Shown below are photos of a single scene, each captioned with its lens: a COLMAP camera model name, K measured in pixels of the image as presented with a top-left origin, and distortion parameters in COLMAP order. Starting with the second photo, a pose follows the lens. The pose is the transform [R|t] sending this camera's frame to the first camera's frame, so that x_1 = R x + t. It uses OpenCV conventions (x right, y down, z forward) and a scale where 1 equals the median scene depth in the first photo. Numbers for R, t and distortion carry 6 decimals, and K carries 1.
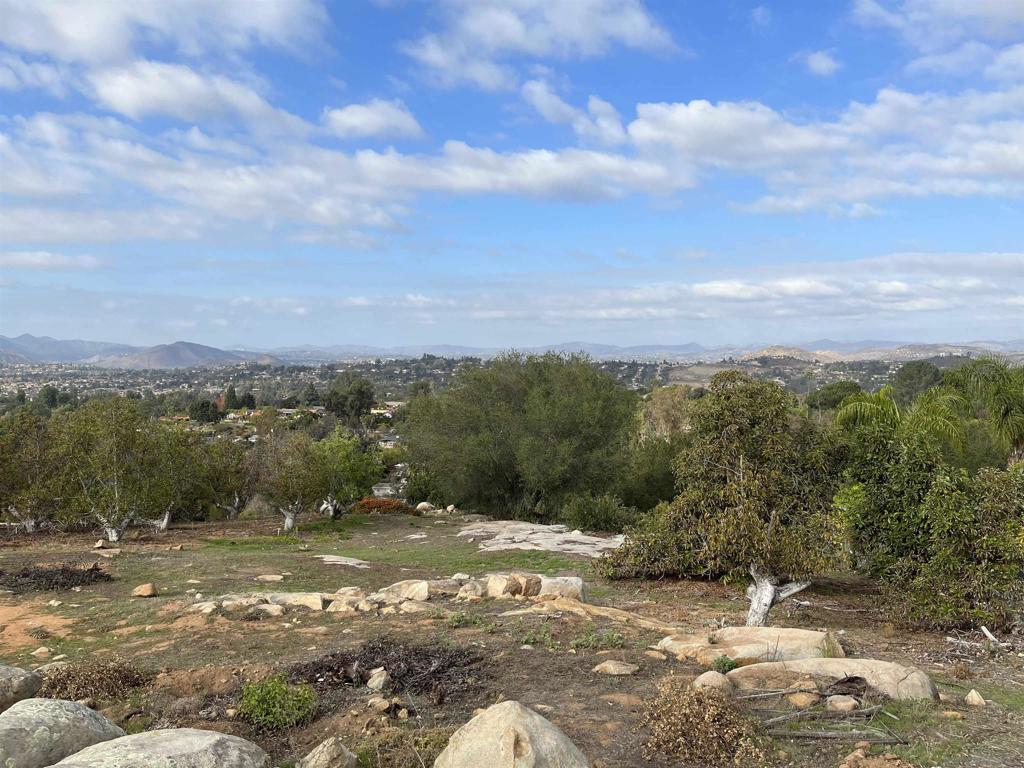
lens RADIAL K [[768.5, 0, 513.7], [0, 768.5, 390.3], [0, 0, 1]] dist [0.081362, -0.103027]
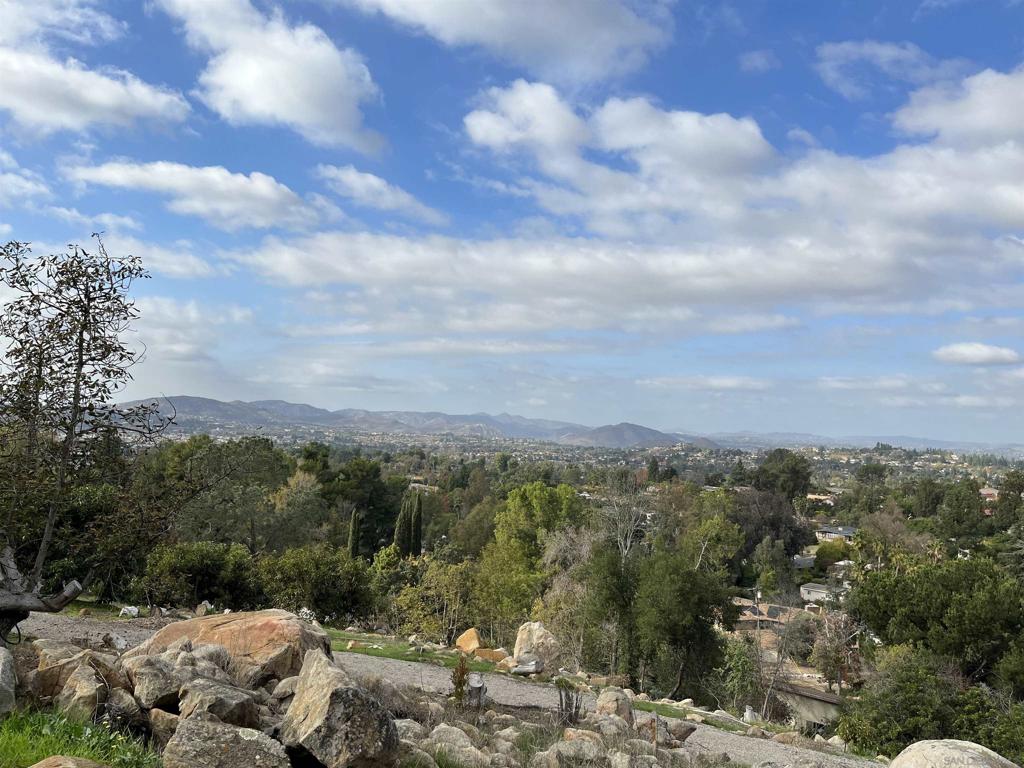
lens RADIAL K [[771.9, 0, 528.8], [0, 771.9, 376.7], [0, 0, 1]] dist [0.074672, -0.109380]
pose [[0.859940, -0.001740, -0.510392, -0.026562], [-0.065489, 0.991352, -0.113720, 0.026362], [0.506177, 0.131217, 0.852389, 0.205723]]
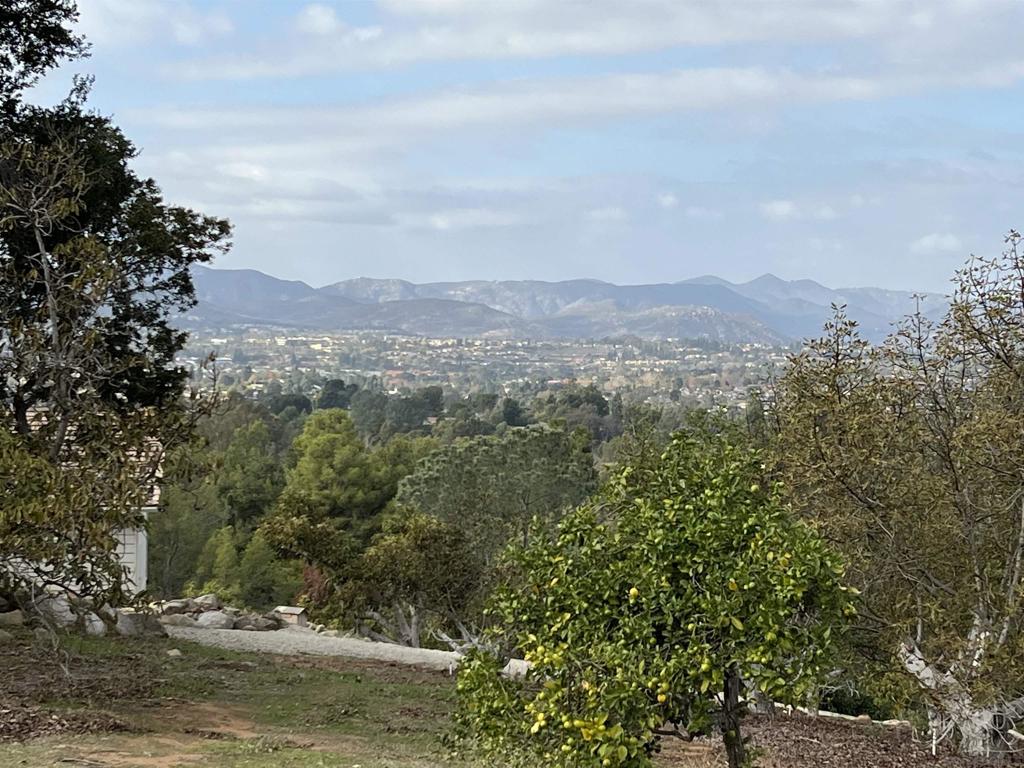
lens RADIAL K [[2098.0, 0, 538.7], [0, 2098.0, 383.7], [0, 0, 1]] dist [0.082235, 0.161349]
pose [[0.787458, 0.026114, -0.615814, -0.043415], [-0.038610, 0.999230, -0.006999, 0.010036], [0.615157, 0.029288, 0.787860, 0.051680]]
